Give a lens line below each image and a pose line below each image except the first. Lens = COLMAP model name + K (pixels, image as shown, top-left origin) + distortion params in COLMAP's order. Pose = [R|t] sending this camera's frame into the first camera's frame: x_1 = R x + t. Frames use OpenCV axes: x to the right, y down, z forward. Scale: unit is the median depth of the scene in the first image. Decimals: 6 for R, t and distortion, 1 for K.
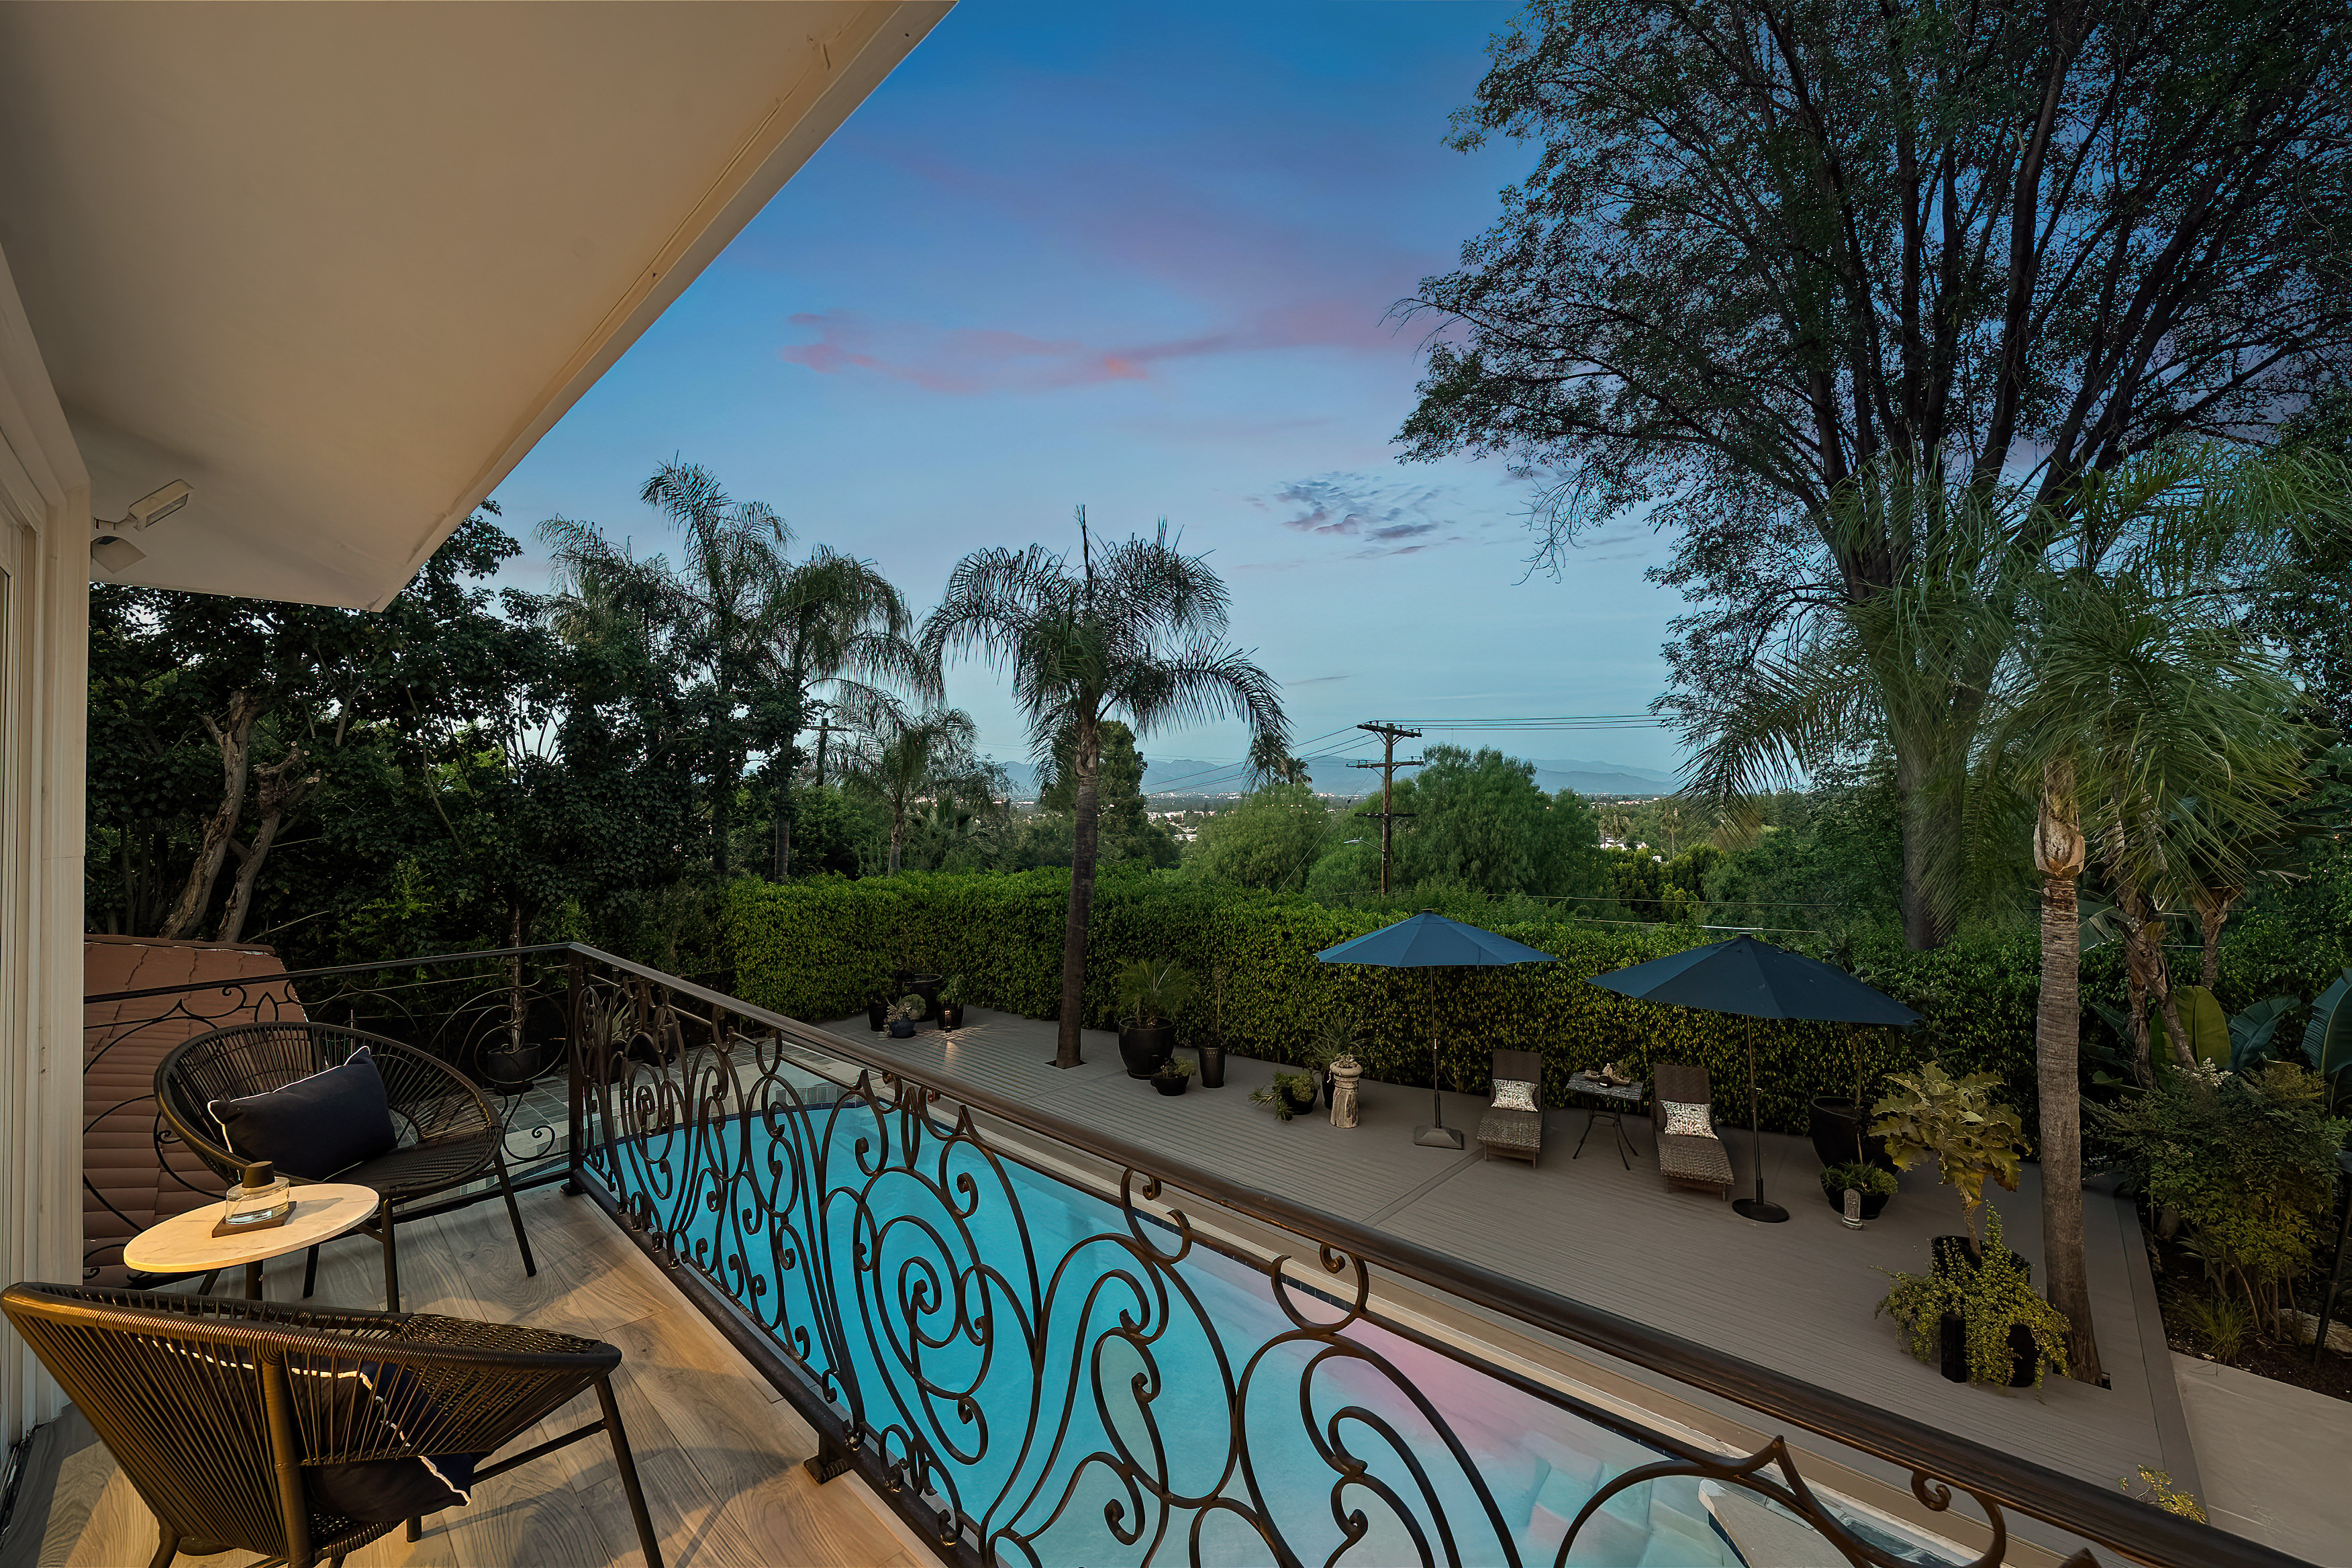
lens RADIAL K [[946.6, 0, 1176.0], [0, 946.6, 784.0], [0, 0, 1]] dist [-0.002523, 0.000074]
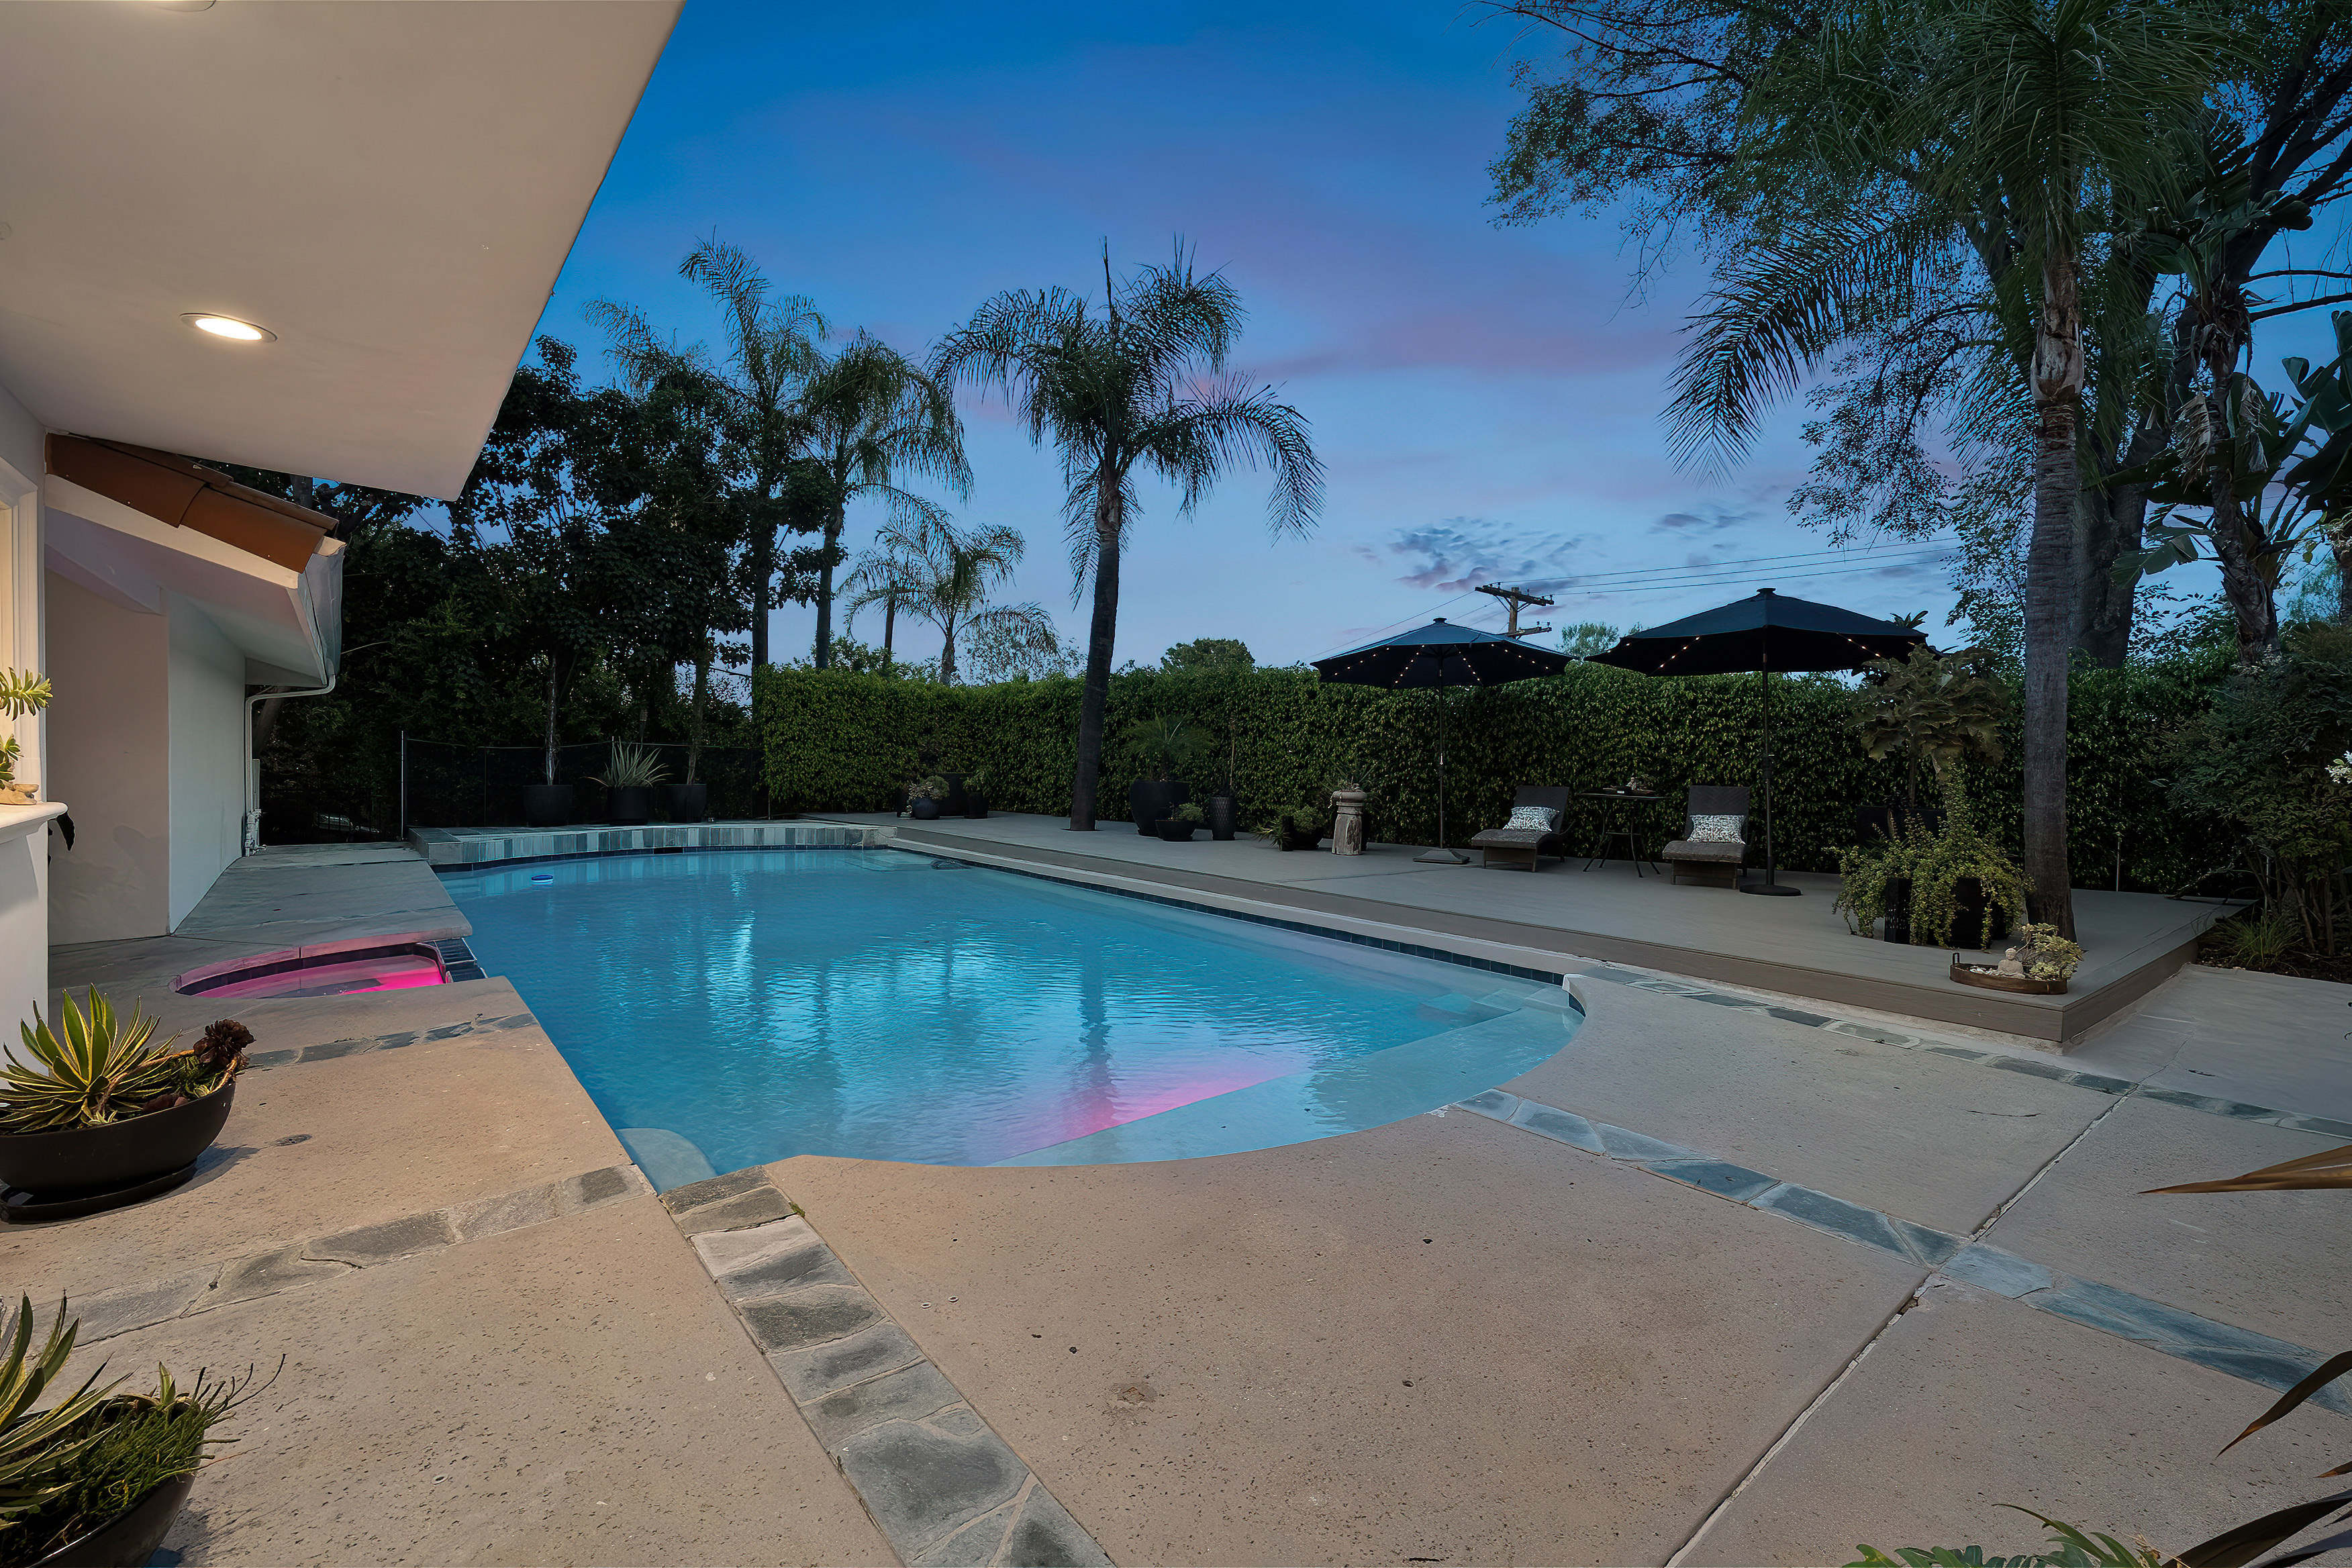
lens RADIAL K [[1074.7, 0, 1176.0], [0, 1074.7, 784.0], [0, 0, 1]] dist [0.001069, -0.001012]
pose [[0.990442, 0.019555, -0.136538, 0.125464], [-0.015900, 0.999487, 0.027803, 0.213306], [0.137012, -0.025367, 0.990245, -0.060789]]
